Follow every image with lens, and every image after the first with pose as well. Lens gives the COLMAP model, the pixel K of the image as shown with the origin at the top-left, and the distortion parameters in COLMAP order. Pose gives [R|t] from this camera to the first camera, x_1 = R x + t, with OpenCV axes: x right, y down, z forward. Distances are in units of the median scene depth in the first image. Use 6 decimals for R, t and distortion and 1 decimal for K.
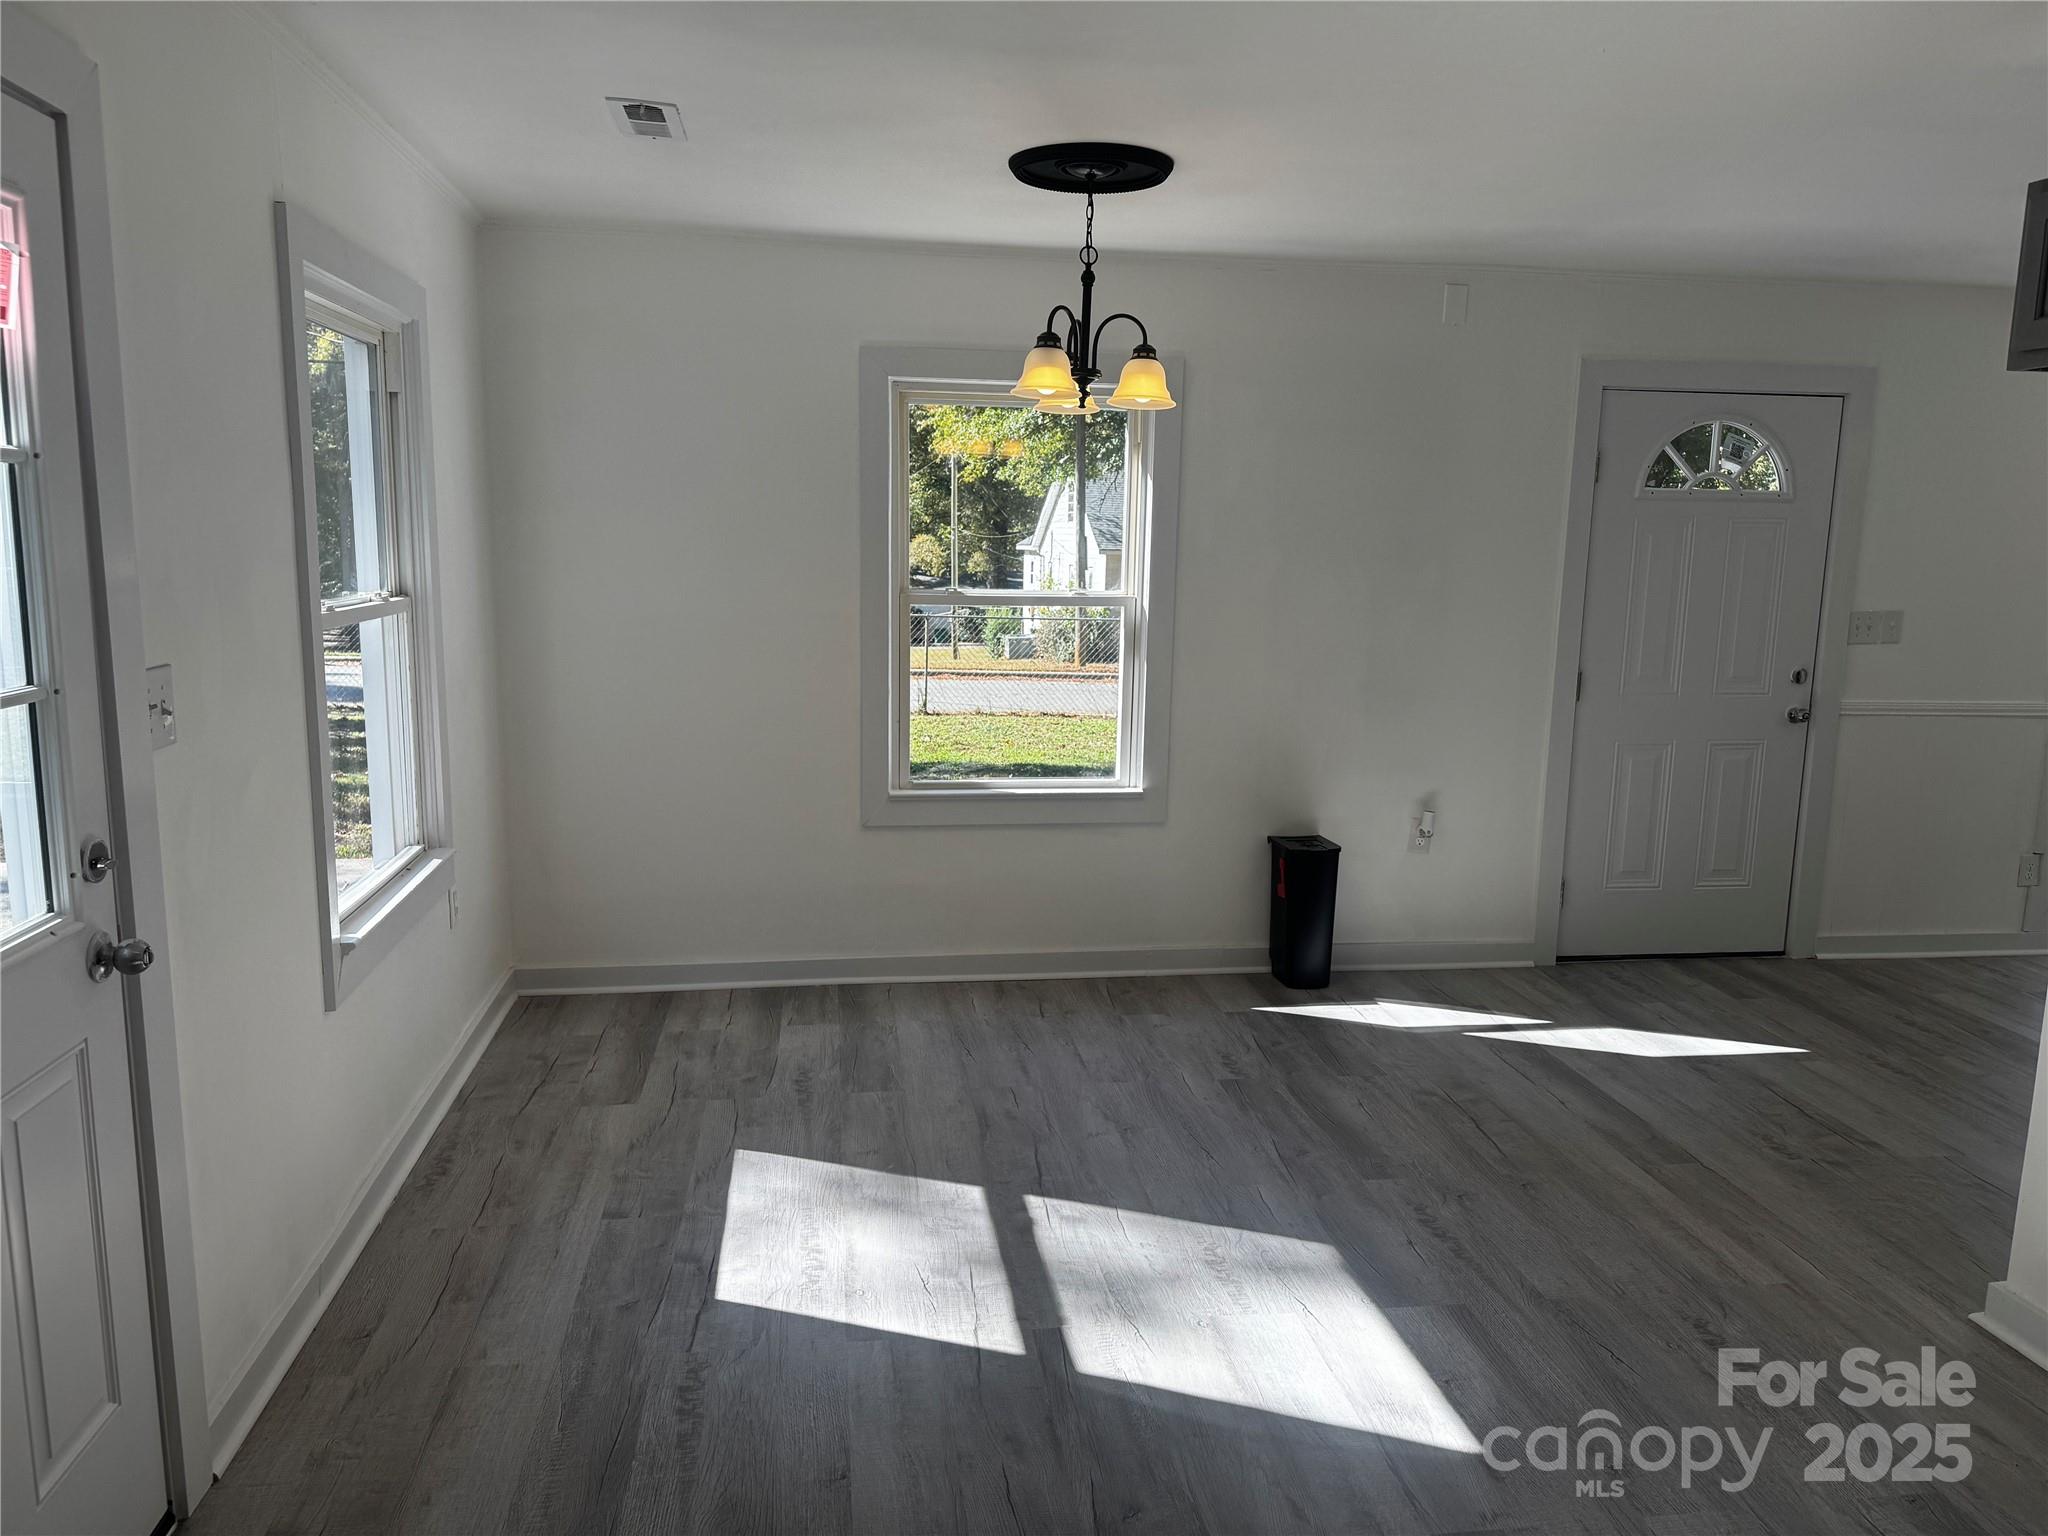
lens RADIAL K [[1432.0, 0, 1033.8], [0, 1432.0, 763.9], [0, 0, 1]] dist [0.084900, -0.093344]
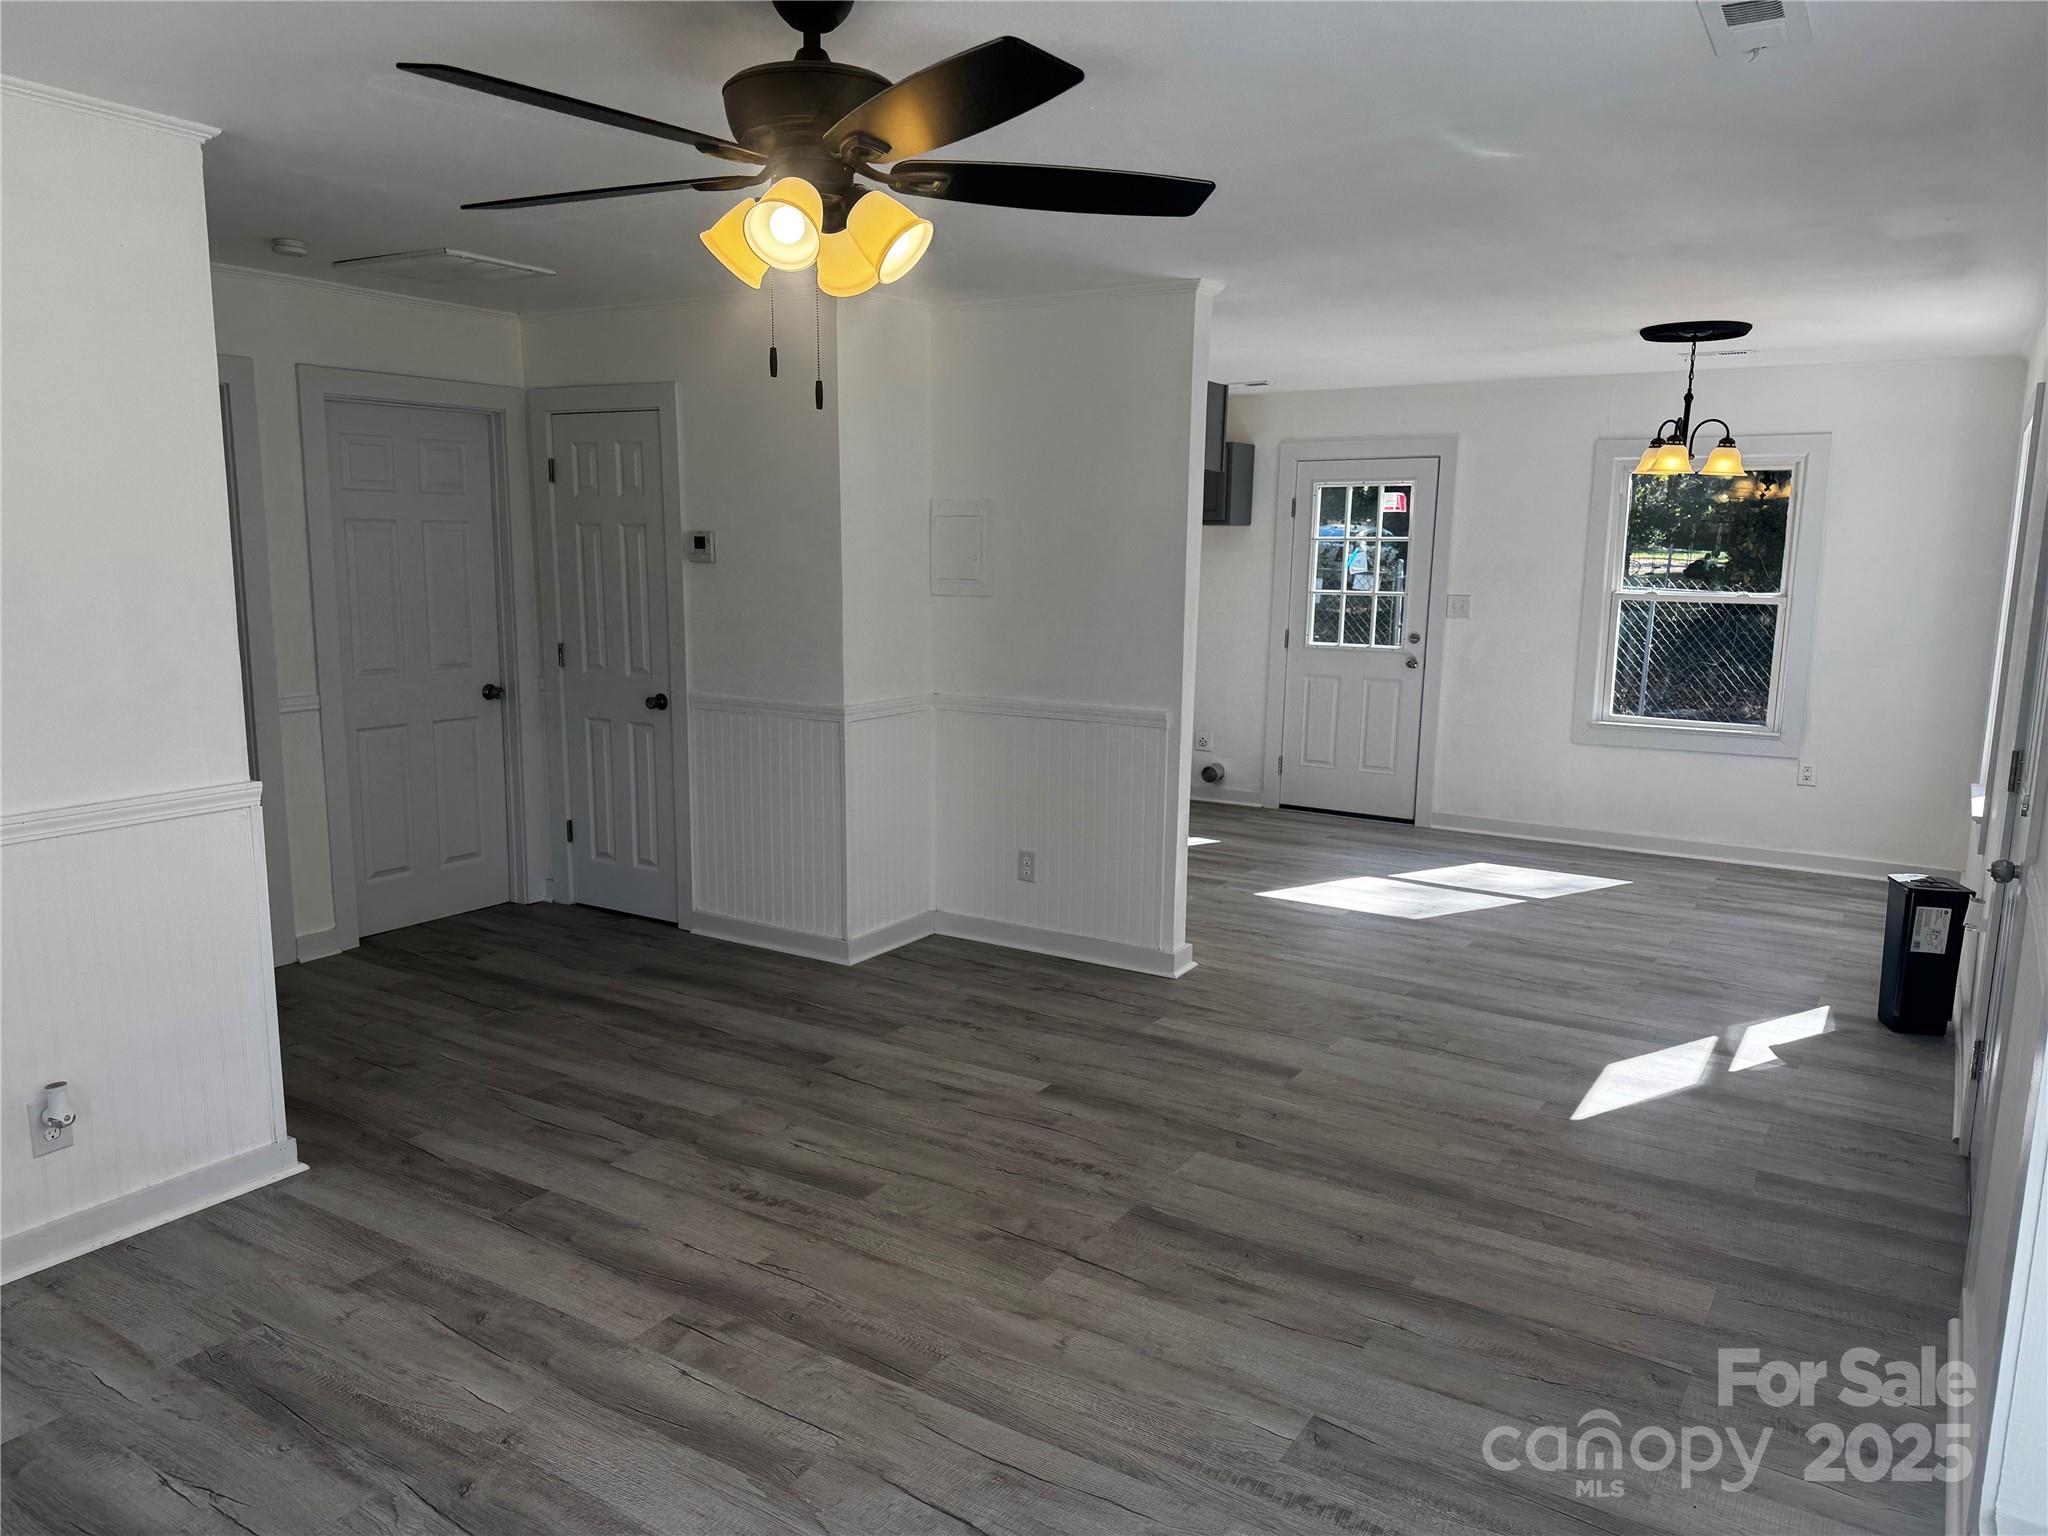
lens RADIAL K [[1432.0, 0, 1039.0], [0, 1432.0, 767.0], [0, 0, 1]] dist [0.084900, -0.093344]
pose [[-0.647540, 0.088558, -0.756868, 1.848768], [-0.148386, 0.959559, 0.239225, -0.234646], [0.747445, 0.267217, -0.608212, 1.637601]]
